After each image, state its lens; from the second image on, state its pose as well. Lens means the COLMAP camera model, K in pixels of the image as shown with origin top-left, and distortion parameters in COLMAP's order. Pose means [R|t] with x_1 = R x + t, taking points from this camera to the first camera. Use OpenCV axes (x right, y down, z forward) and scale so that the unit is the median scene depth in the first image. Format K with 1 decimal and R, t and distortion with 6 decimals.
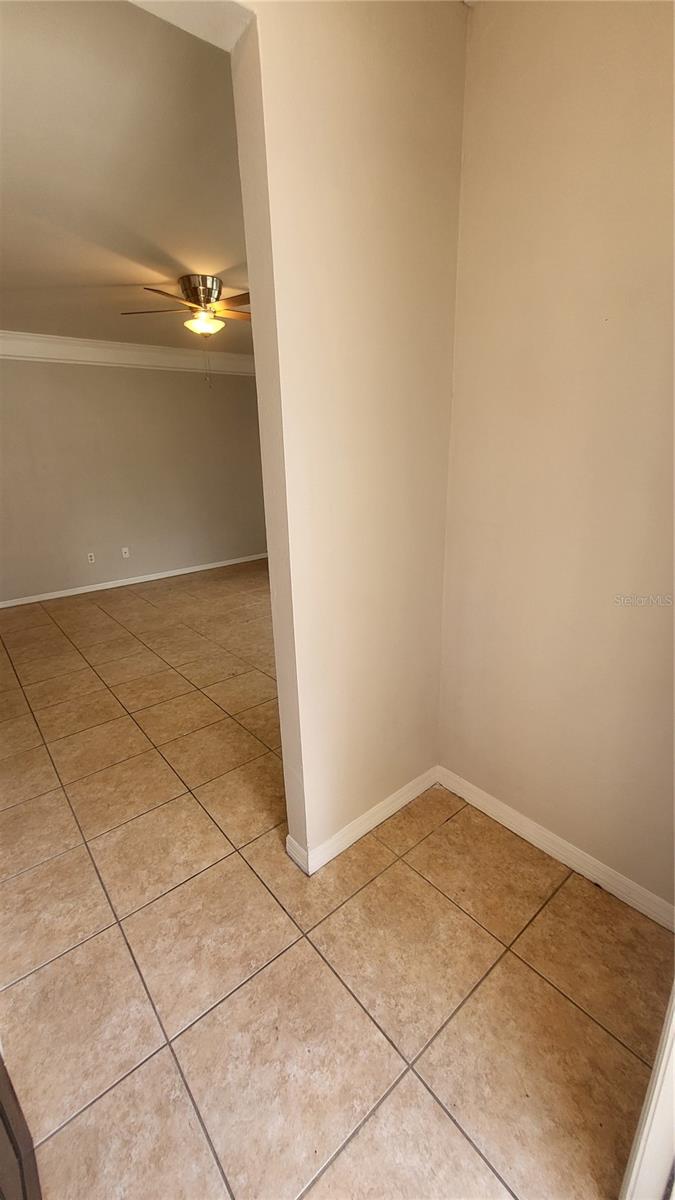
lens RADIAL K [[473.9, 0, 339.7], [0, 473.9, 597.2], [0, 0, 1]] dist [-0.002645, -0.000069]
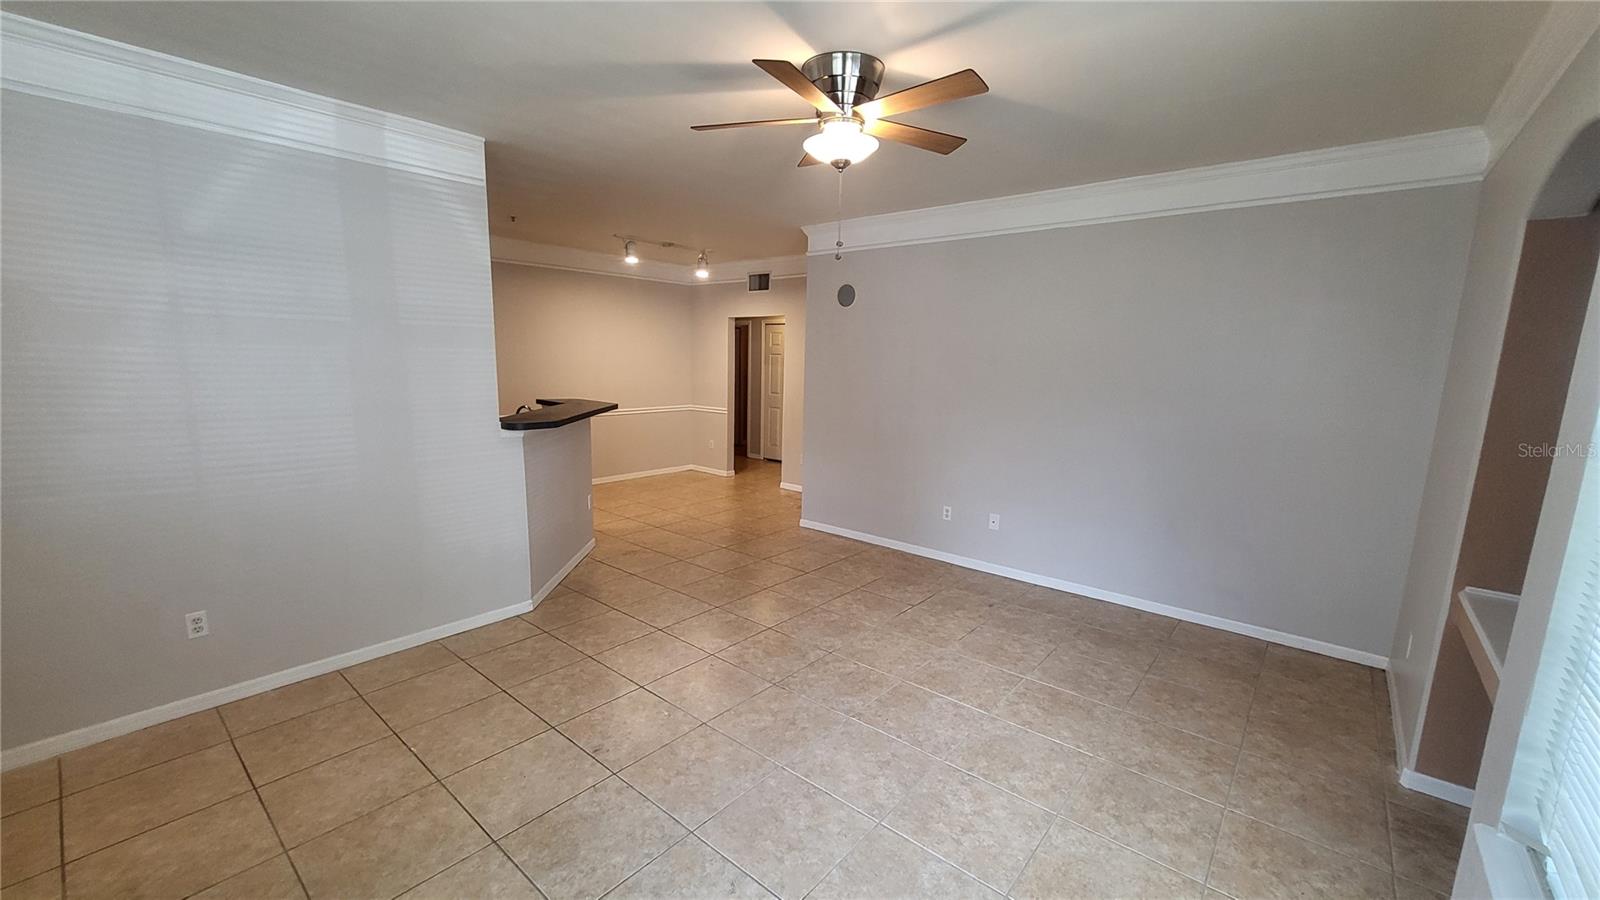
lens RADIAL K [[631.8, 0, 793.2], [0, 631.8, 449.1], [0, 0, 1]] dist [-0.002645, -0.000069]
pose [[0.166548, 0.181955, -0.969100, 0.780874], [-0.318035, 0.940213, 0.121875, -0.557217], [0.933336, 0.287909, 0.214459, 1.545924]]
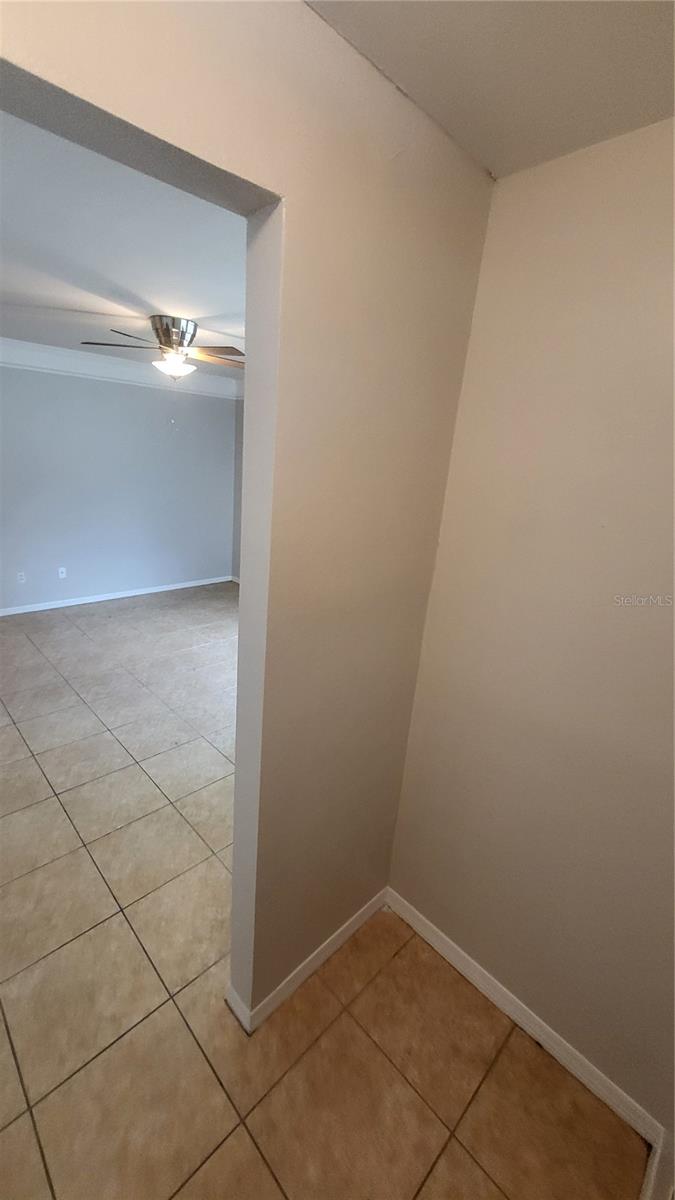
lens RADIAL K [[473.9, 0, 343.6], [0, 473.9, 595.1], [0, 0, 1]] dist [-0.002645, -0.000069]
pose [[0.989146, 0.079739, 0.123415, -0.056580], [-0.079656, 0.996807, -0.005610, -0.248630], [-0.123468, -0.004281, 0.992339, 0.040768]]
